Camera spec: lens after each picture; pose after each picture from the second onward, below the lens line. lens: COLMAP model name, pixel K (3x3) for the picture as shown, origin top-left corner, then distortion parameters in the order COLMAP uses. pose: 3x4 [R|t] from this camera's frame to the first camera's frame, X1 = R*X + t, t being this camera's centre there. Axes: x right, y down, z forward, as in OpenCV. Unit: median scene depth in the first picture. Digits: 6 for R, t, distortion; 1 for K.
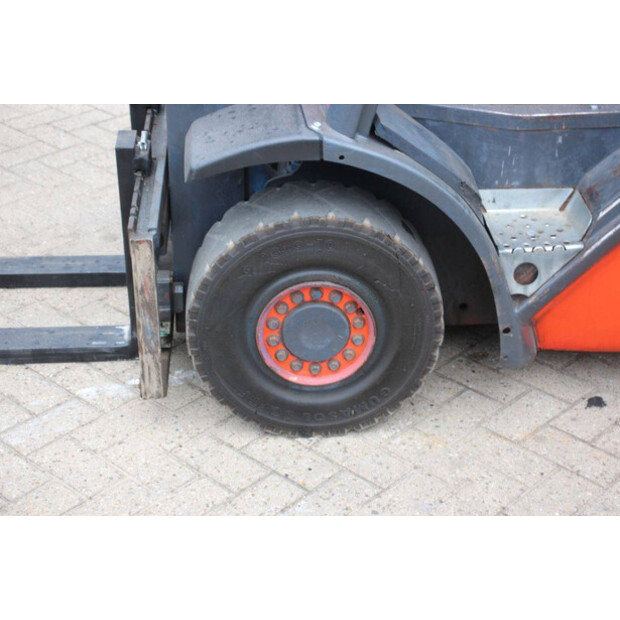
lens RADIAL K [[1309.8, 0, 311.5], [0, 1309.8, 310.2], [0, 0, 1]] dist [0.179470, 0.000000]
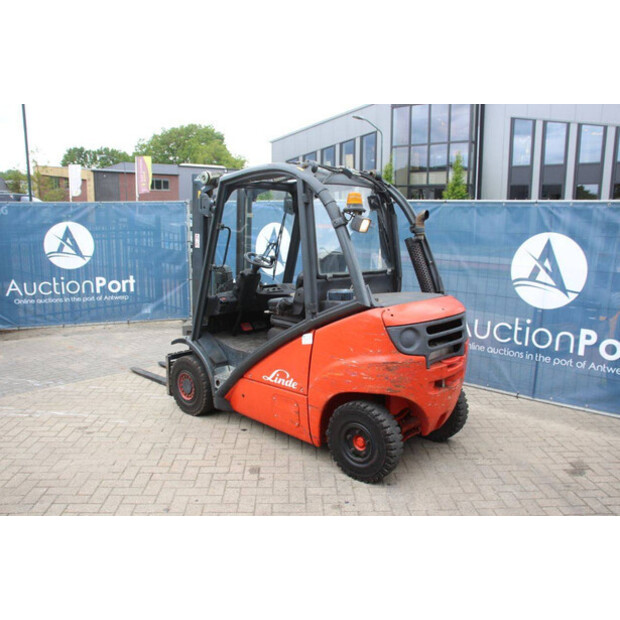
lens RADIAL K [[548.1, 0, 314.6], [0, 548.1, 299.2], [0, 0, 1]] dist [-0.111990, 0.099301]
pose [[0.719073, 0.115696, -0.685236, 1.488636], [-0.363127, 0.903274, -0.228549, 0.014469], [0.592513, 0.413171, 0.691533, -0.108427]]
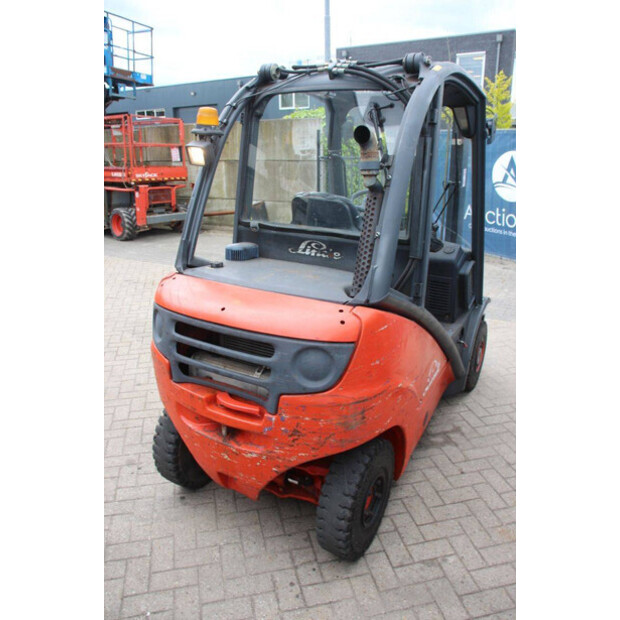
lens RADIAL K [[510.6, 0, 311.8], [0, 510.6, 309.2], [0, 0, 1]] dist [-0.150188, 0.124461]
pose [[-0.543555, 0.272454, -0.793925, 1.287985], [-0.419642, 0.730956, 0.538149, -0.834688], [0.726945, 0.625678, -0.282982, 1.338948]]
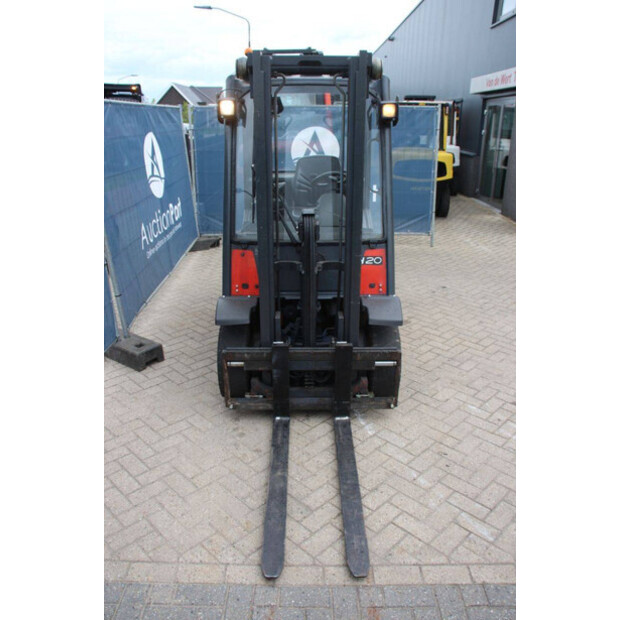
lens RADIAL K [[510.6, 0, 312.6], [0, 510.6, 319.1], [0, 0, 1]] dist [-0.150188, 0.124461]
pose [[0.027293, -0.367738, 0.929529, -1.153920], [0.491093, 0.814858, 0.307953, -0.554260], [-0.870680, 0.448080, 0.202833, 0.868784]]
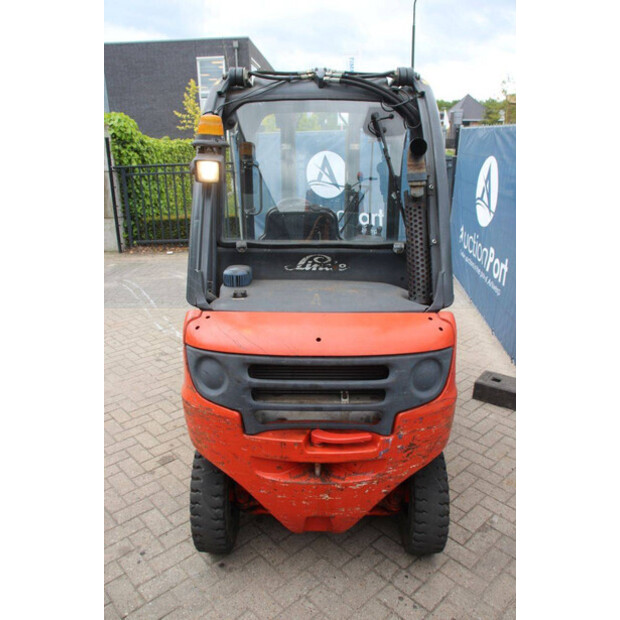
lens RADIAL K [[510.6, 0, 312.1], [0, 510.6, 311.1], [0, 0, 1]] dist [-0.150188, 0.124461]
pose [[-0.059593, 0.324617, -0.943967, 1.393867], [-0.494240, 0.812007, 0.310439, -0.623145], [0.867281, 0.485046, 0.112049, 0.943608]]
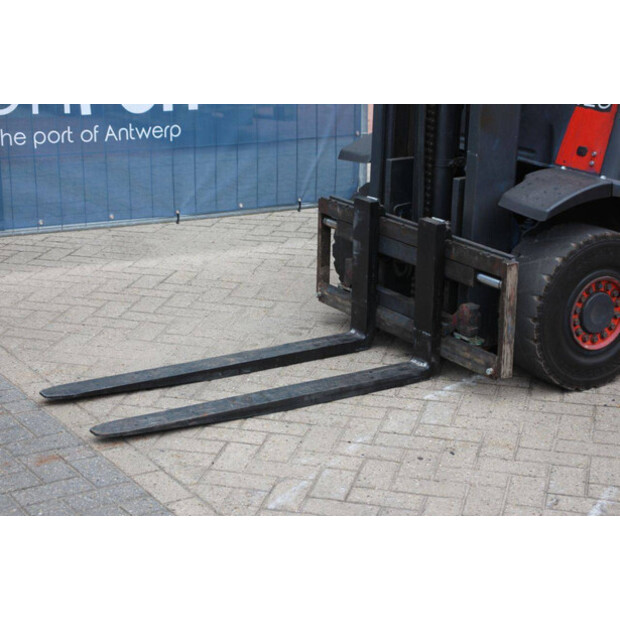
lens RADIAL K [[1445.4, 0, 313.7], [0, 1445.4, 310.9], [0, 0, 1]] dist [0.363903, 0.000000]
pose [[0.862060, -0.129935, 0.489866, -1.147518], [0.234426, 0.959189, -0.158118, 0.211870], [-0.449329, 0.251144, 0.857339, -0.358113]]
